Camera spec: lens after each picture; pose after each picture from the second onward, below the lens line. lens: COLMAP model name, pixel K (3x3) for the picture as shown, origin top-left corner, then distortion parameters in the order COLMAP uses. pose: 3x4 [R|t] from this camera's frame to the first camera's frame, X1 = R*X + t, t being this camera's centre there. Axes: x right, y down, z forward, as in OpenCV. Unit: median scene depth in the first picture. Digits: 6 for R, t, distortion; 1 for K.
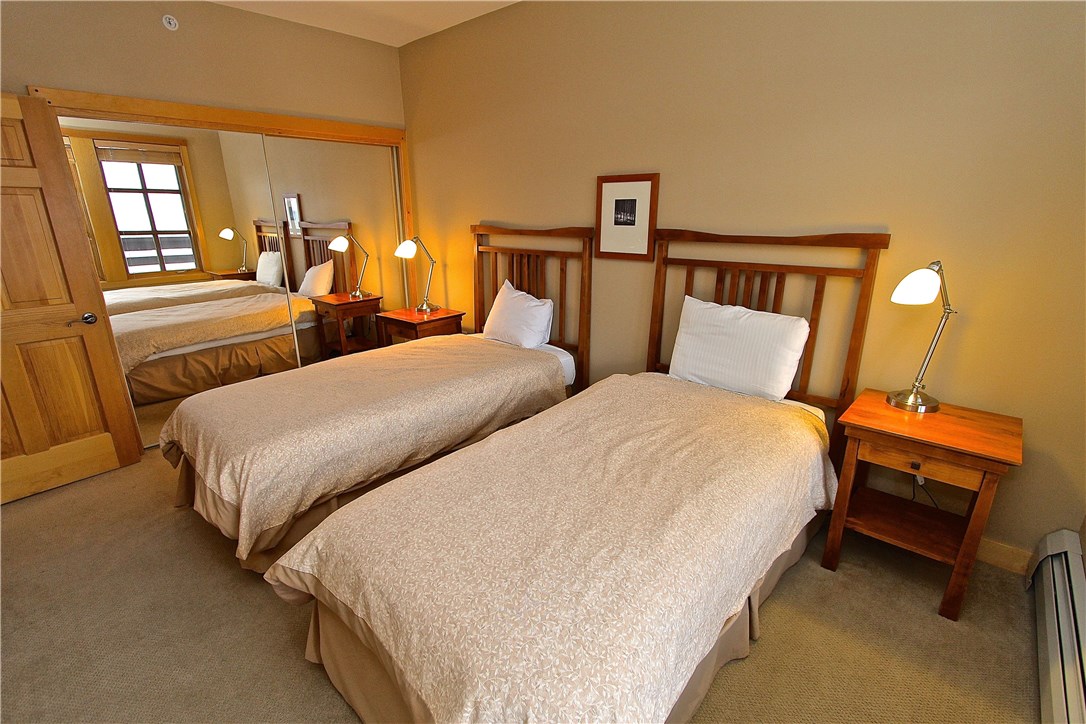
lens RADIAL K [[507.8, 0, 543.0], [0, 507.8, 362.0], [0, 0, 1]] dist [0.000523, -0.000050]
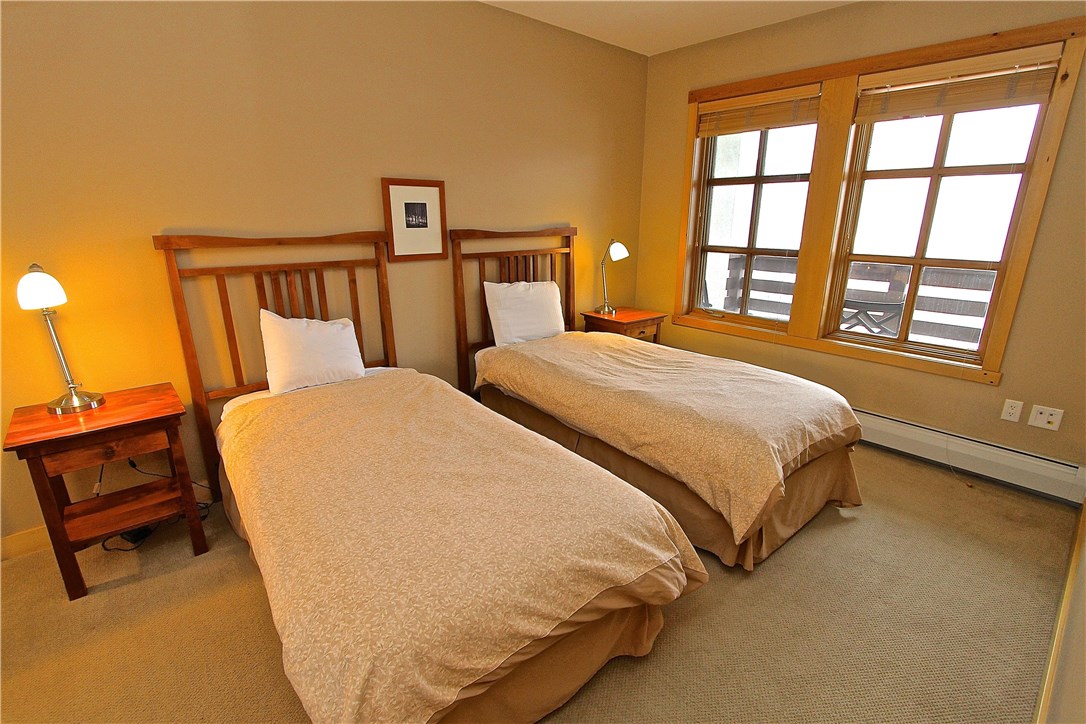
lens RADIAL K [[509.6, 0, 544.0], [0, 509.6, 367.6], [0, 0, 1]] dist [-0.000401, -0.000098]
pose [[0.131201, -0.287092, 0.948875, -0.889112], [0.273899, 0.930390, 0.243627, -0.186523], [-0.952767, 0.227932, 0.200702, 0.610127]]
